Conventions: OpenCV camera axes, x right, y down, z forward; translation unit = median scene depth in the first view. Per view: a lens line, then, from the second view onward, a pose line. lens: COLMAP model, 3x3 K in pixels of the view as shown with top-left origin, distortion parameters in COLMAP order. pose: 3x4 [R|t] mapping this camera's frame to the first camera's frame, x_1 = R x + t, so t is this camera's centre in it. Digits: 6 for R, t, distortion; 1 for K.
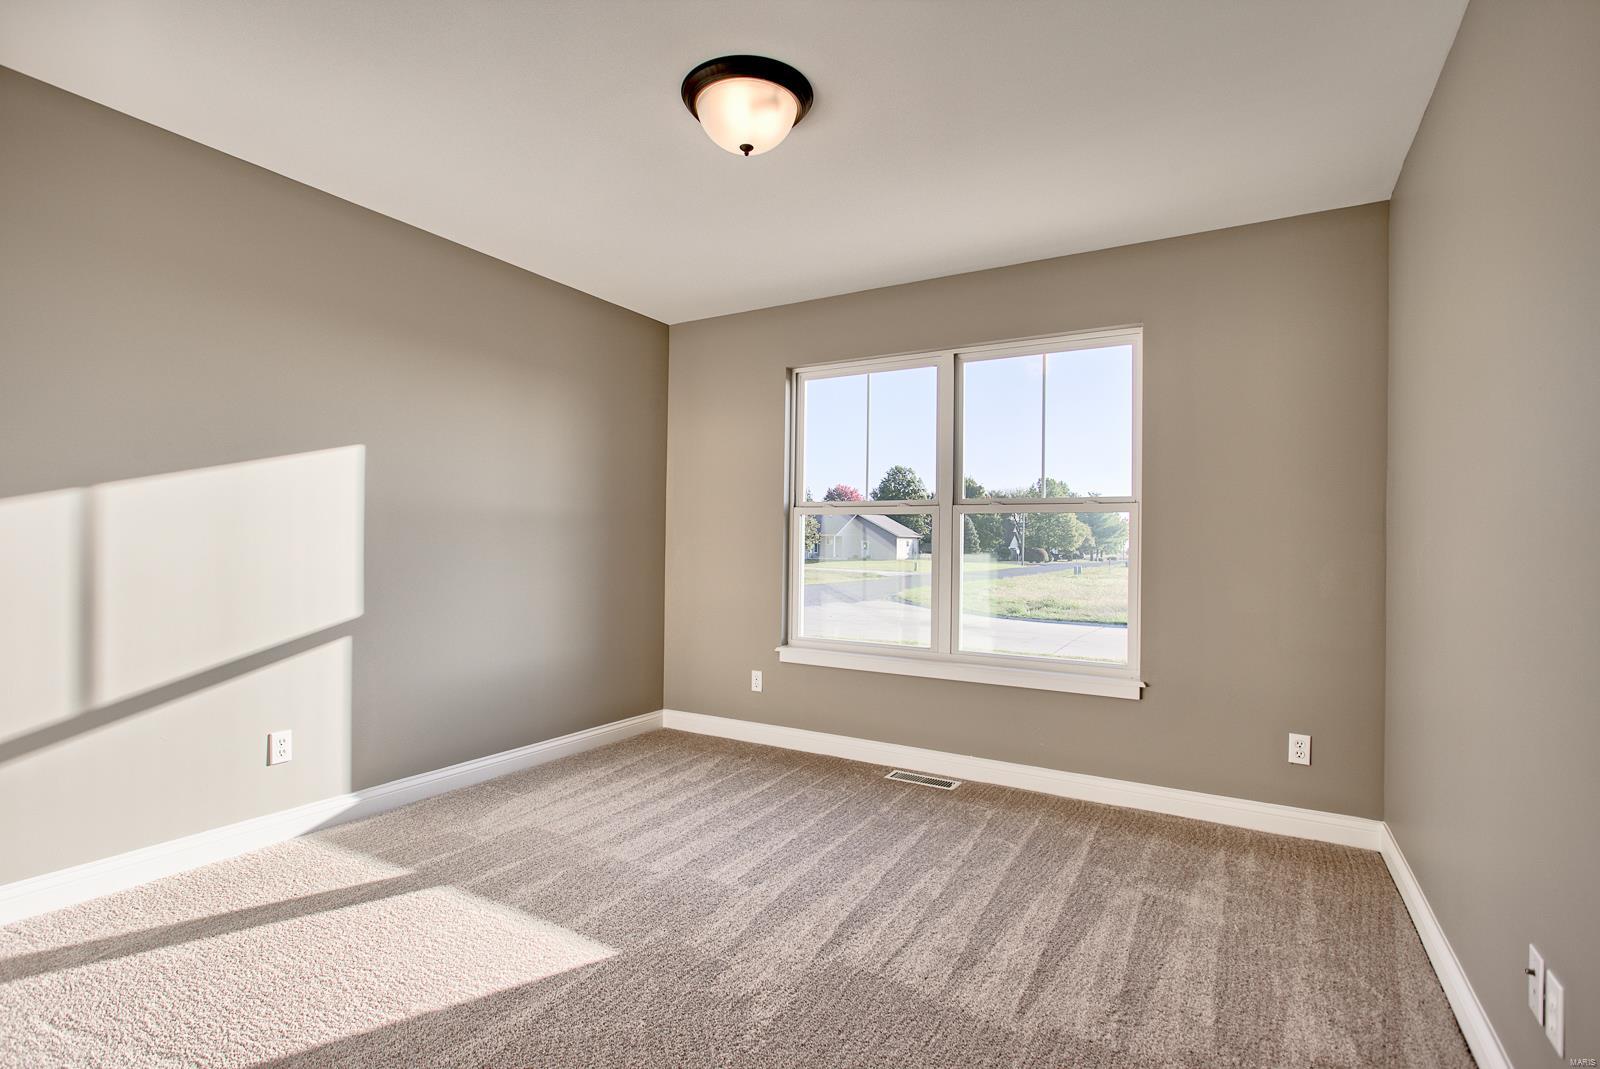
lens RADIAL K [[764.9, 0, 798.8], [0, 764.9, 543.2], [0, 0, 1]] dist [-0.006595, 0.000584]
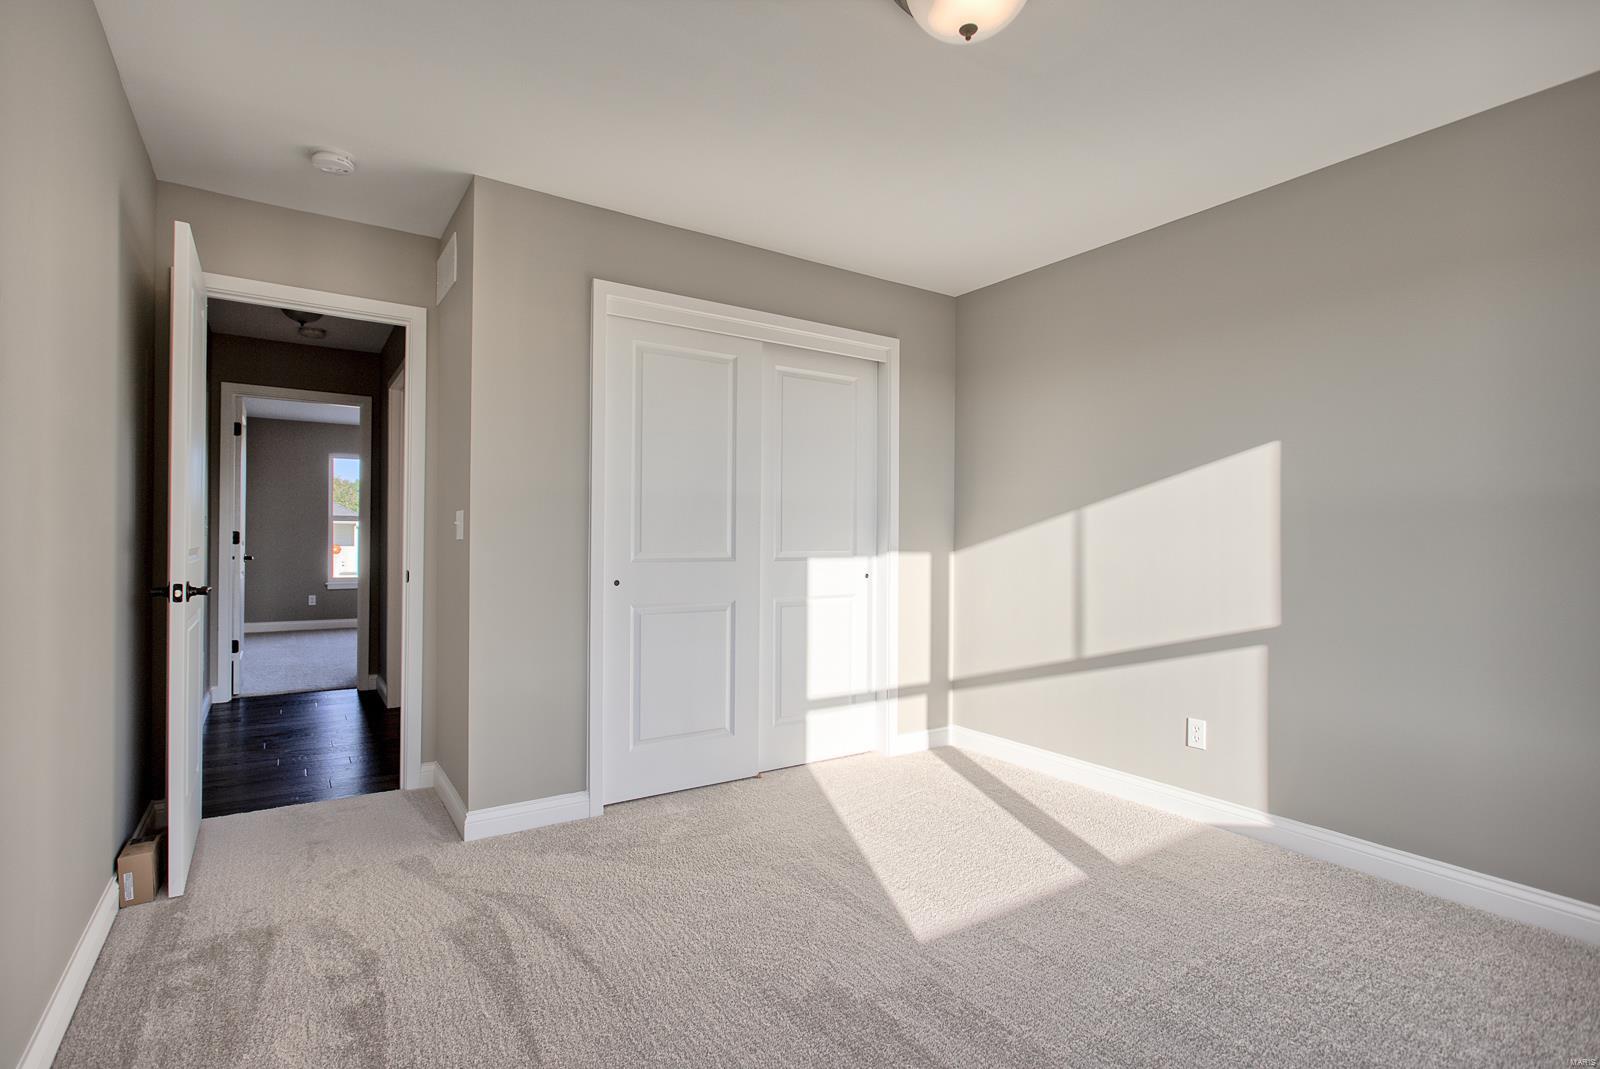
lens RADIAL K [[764.9, 0, 799.3], [0, 764.9, 538.2], [0, 0, 1]] dist [-0.006595, 0.000584]
pose [[-0.434922, -0.015859, -0.900329, 0.554390], [-0.005203, 0.999872, -0.015098, 0.006535], [0.900453, -0.001882, -0.434949, 0.956527]]
